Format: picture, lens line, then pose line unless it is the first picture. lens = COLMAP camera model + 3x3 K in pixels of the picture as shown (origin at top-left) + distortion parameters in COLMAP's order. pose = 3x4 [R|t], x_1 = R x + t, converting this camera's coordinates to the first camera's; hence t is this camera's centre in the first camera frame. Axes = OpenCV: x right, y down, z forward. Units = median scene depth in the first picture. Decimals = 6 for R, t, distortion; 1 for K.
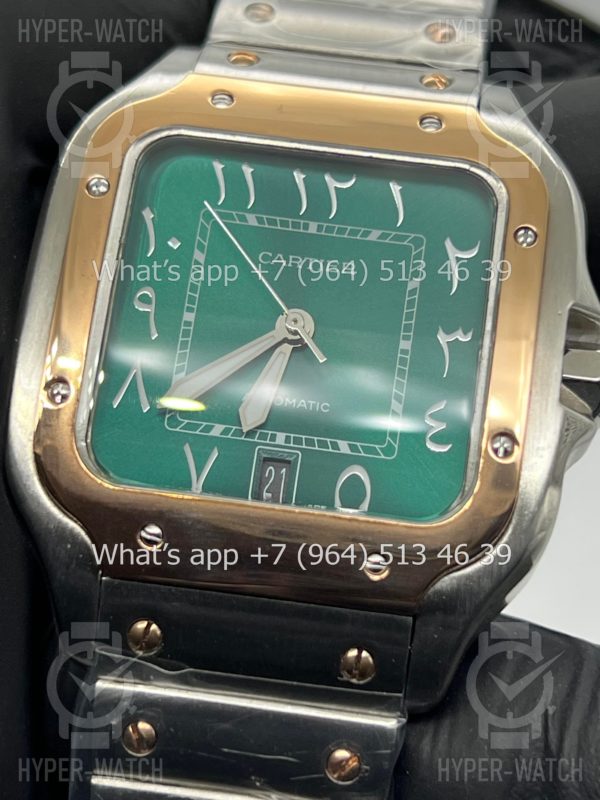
lens RADIAL K [[1930.0, 0, 300.0], [0, 1930.0, 400.0], [0, 0, 1]] dist [0.249457, 0.224611]
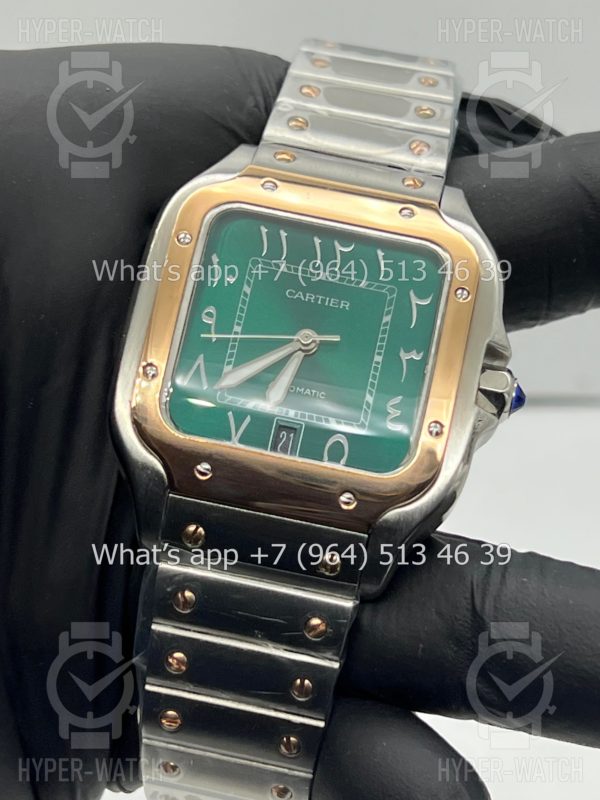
lens RADIAL K [[1807.3, 0, 321.2], [0, 1807.3, 398.8], [0, 0, 1]] dist [0.396091, 0.176202]
pose [[0.996809, 0.077768, 0.017997, -0.013556], [-0.077892, 0.996942, 0.006307, -0.002378], [-0.017452, -0.007689, 0.999818, -0.429418]]
